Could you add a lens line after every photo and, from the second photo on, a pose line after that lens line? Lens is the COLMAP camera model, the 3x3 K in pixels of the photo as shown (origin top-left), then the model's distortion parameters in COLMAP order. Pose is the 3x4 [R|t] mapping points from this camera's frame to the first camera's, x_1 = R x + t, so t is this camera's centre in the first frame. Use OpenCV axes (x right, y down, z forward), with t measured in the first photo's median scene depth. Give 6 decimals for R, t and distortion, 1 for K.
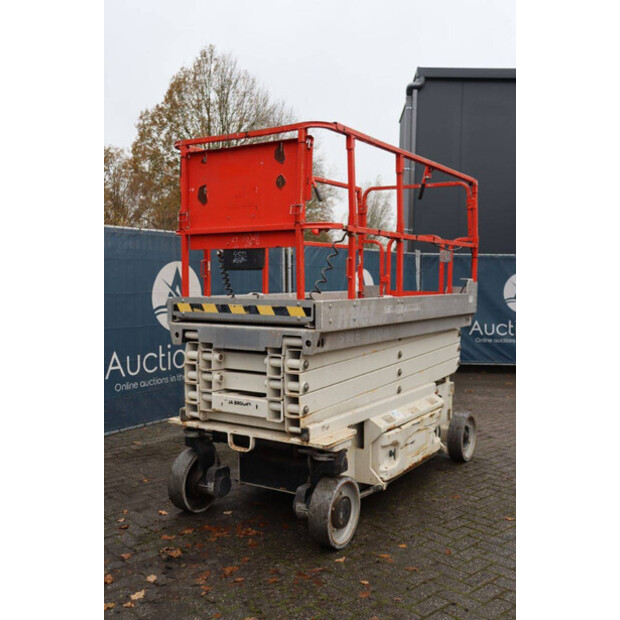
lens RADIAL K [[651.7, 0, 310.0], [0, 651.7, 310.0], [0, 0, 1]] dist [-0.026341, 0.009022]
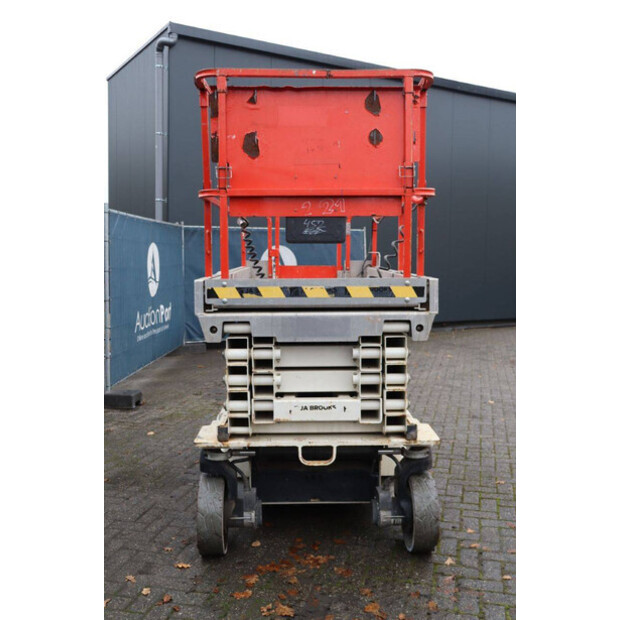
lens RADIAL K [[651.7, 0, 310.0], [0, 651.7, 310.0], [0, 0, 1]] dist [-0.026341, 0.009022]
pose [[0.835479, -0.056686, 0.546591, -0.557742], [0.034235, 0.998102, 0.051182, -0.020625], [-0.548455, -0.024049, 0.835834, 0.330629]]
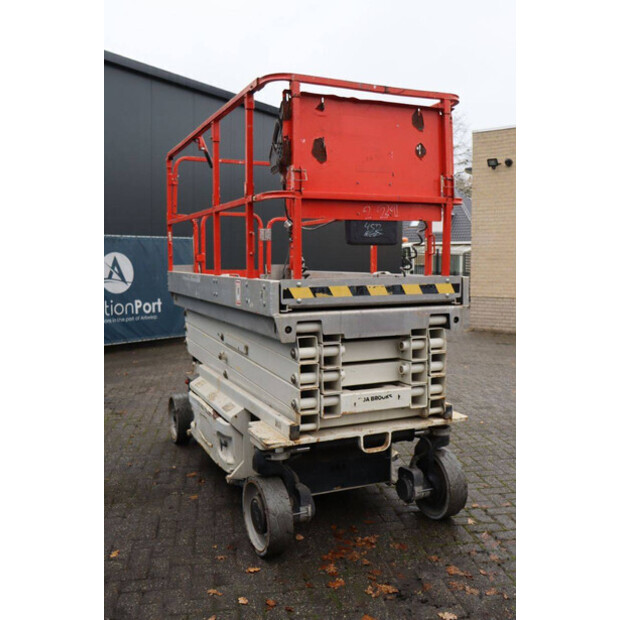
lens RADIAL K [[610.7, 0, 303.1], [0, 610.7, 307.2], [0, 0, 1]] dist [-0.046834, -0.000184]
pose [[0.566069, -0.072983, 0.821121, -0.832803], [0.048907, 0.997292, 0.054926, -0.028256], [-0.822906, 0.009067, 0.568105, 0.619894]]
